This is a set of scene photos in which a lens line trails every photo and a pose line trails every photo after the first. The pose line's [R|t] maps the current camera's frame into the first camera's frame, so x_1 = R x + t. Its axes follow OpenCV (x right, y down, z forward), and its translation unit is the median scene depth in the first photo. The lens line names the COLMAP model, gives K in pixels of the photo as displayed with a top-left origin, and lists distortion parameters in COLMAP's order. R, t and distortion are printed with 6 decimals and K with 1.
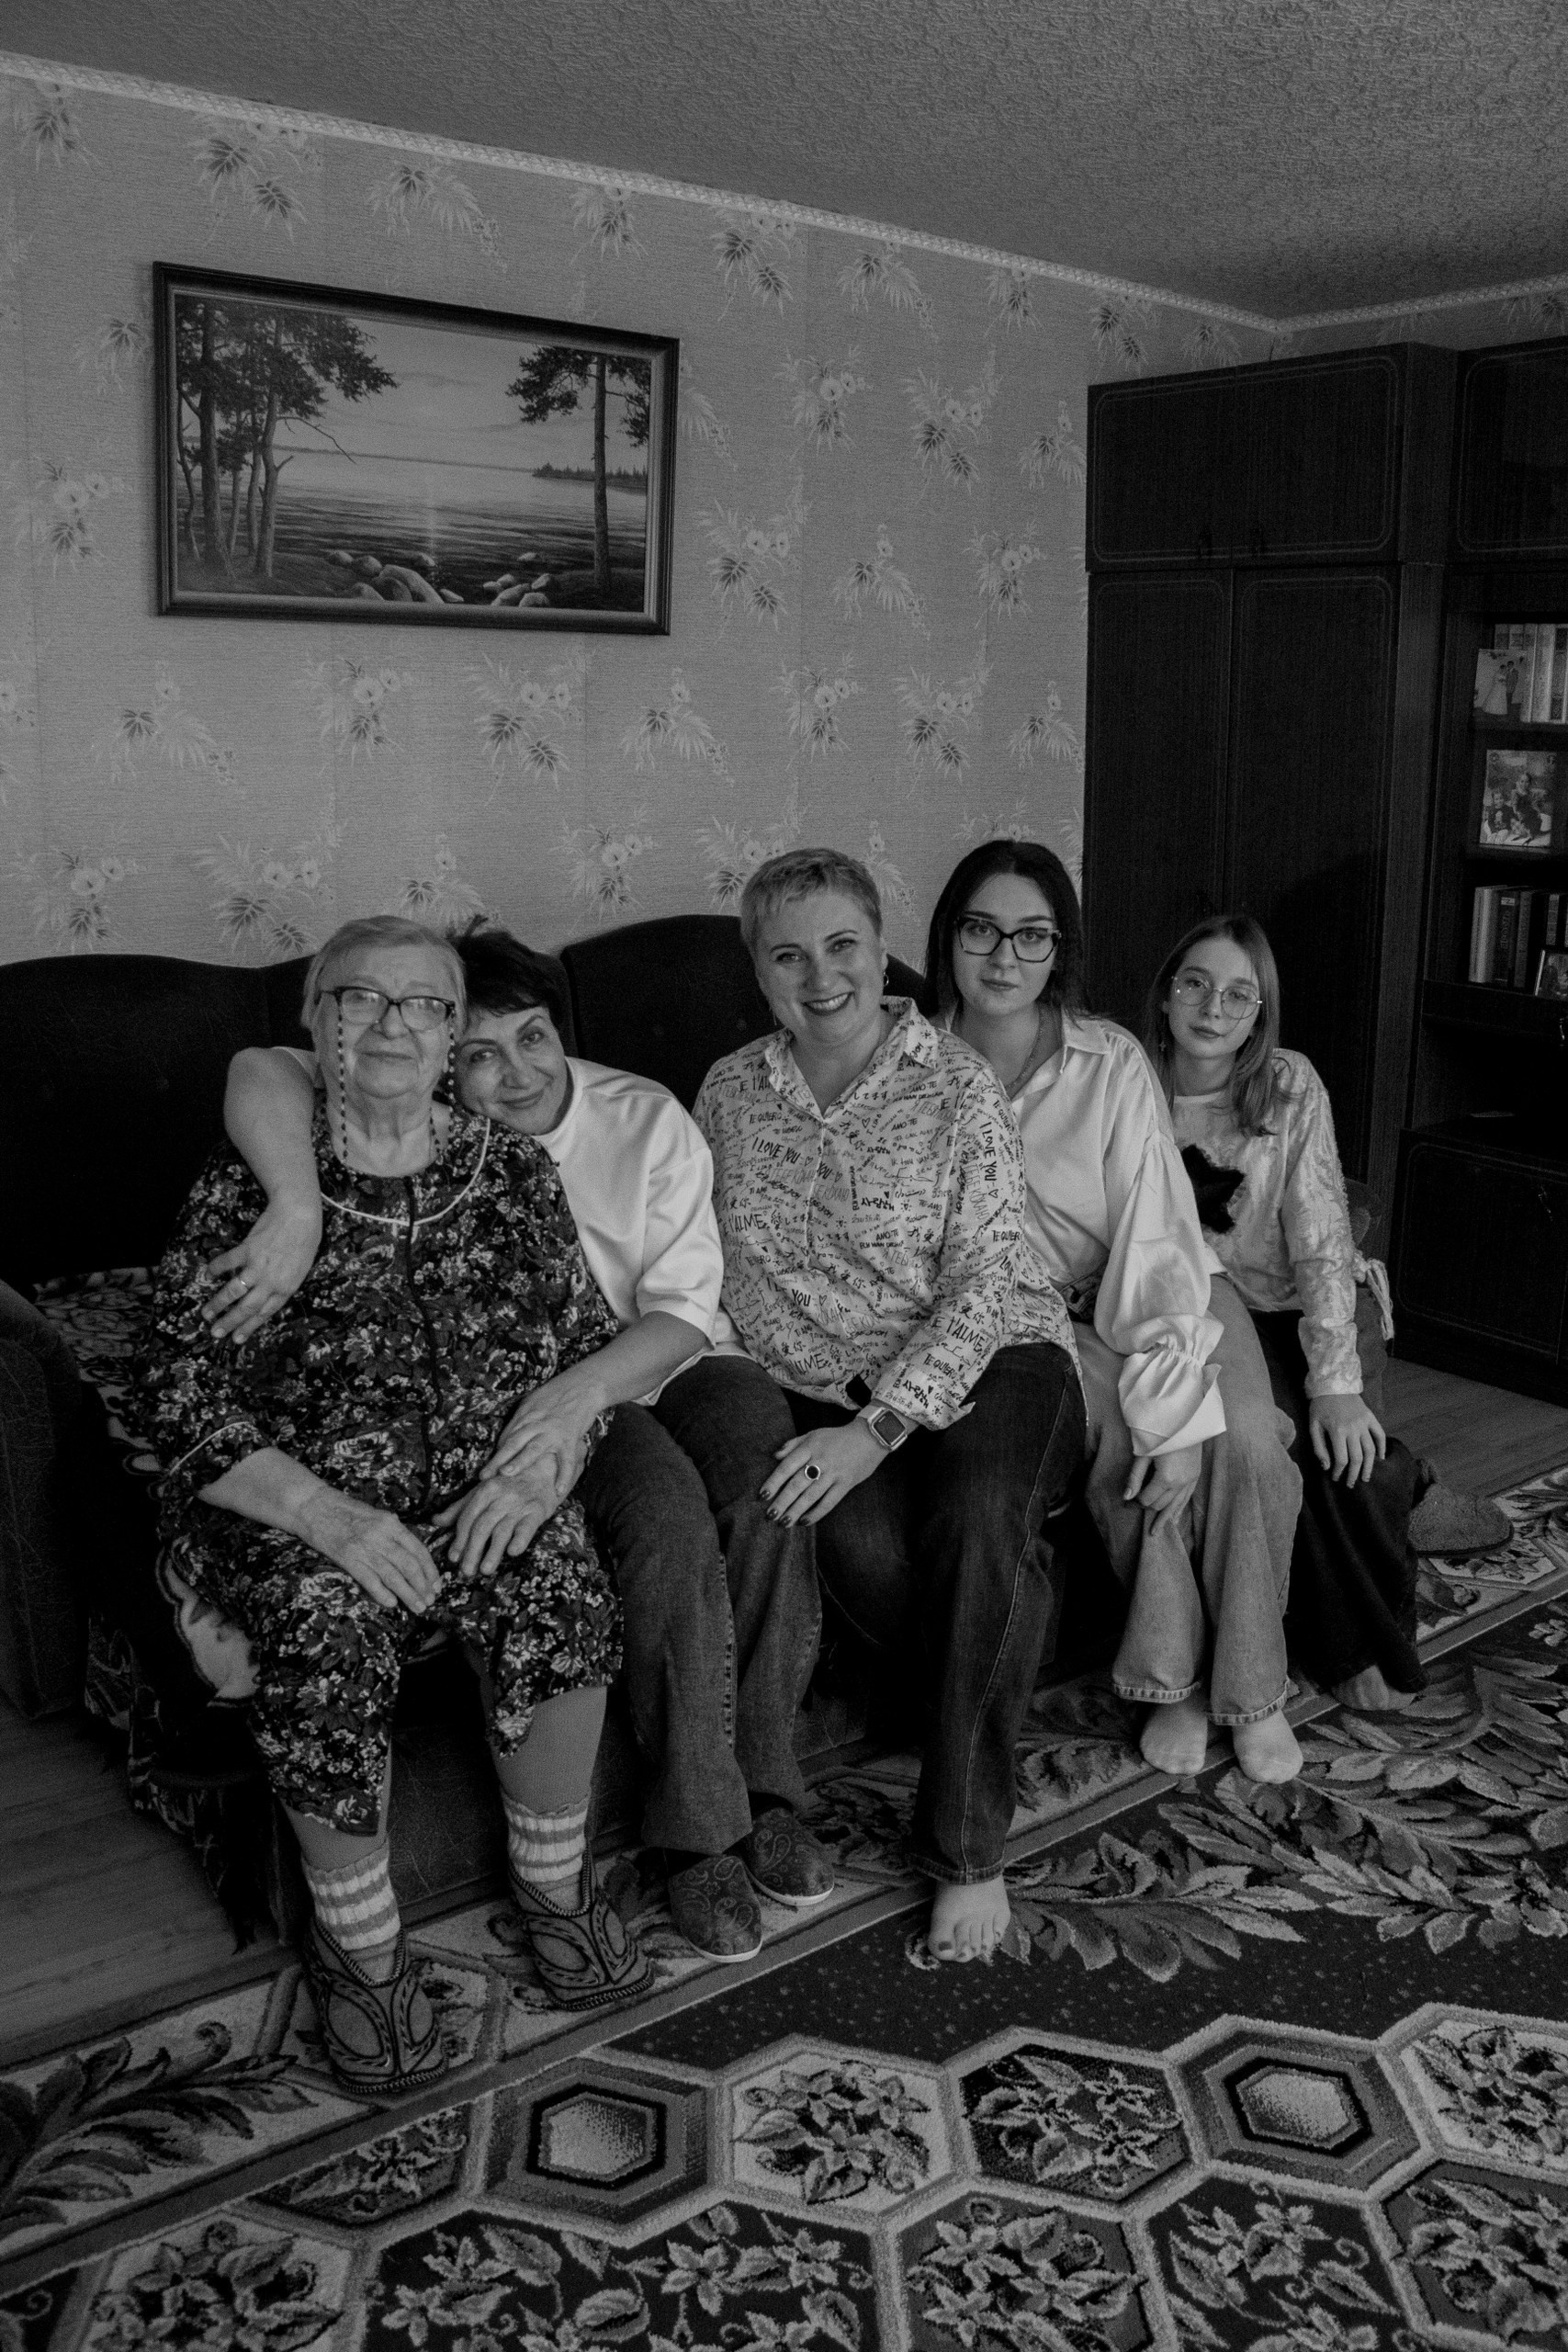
lens RADIAL K [[2083.5, 0, 725.6], [0, 2083.5, 1174.3], [0, 0, 1]] dist [-0.191289, 0.181377]
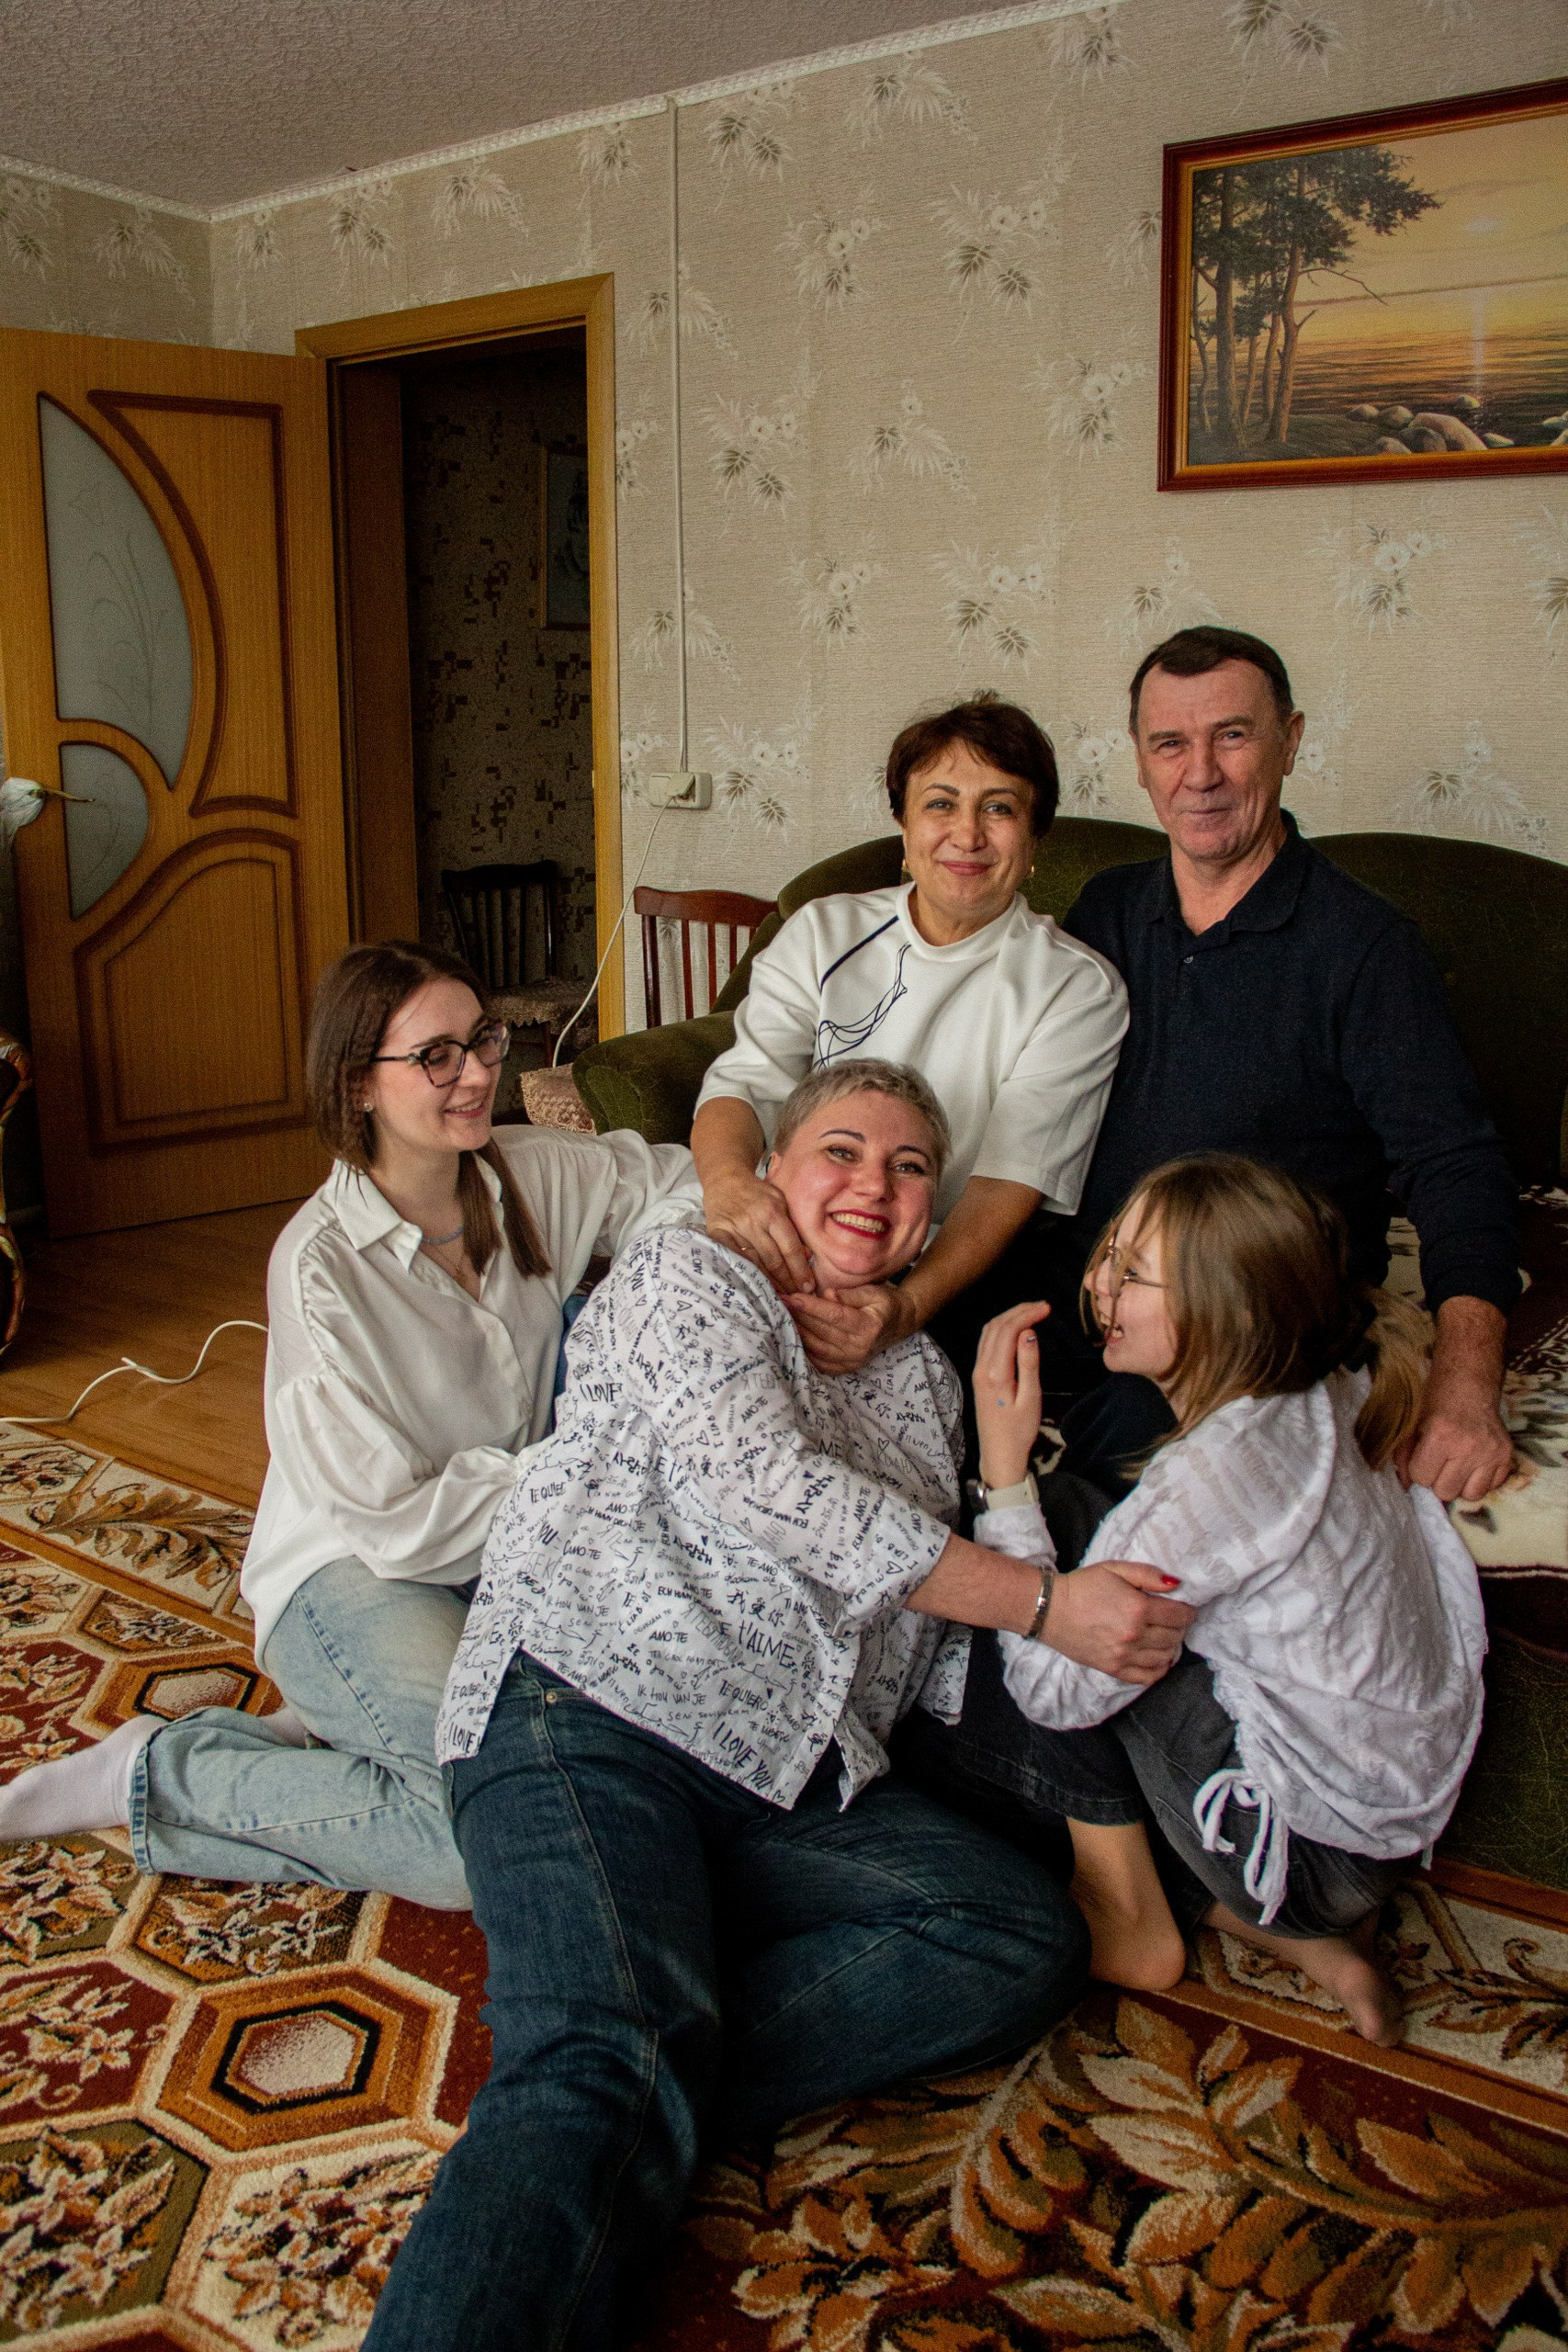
lens RADIAL K [[2083.5, 0, 725.6], [0, 2083.5, 1174.3], [0, 0, 1]] dist [-0.191289, 0.181377]
pose [[0.254761, 0.171474, -0.951679, 0.713479], [-0.217563, 0.969084, 0.116370, -0.014814], [0.942212, 0.177404, 0.284191, 0.582990]]
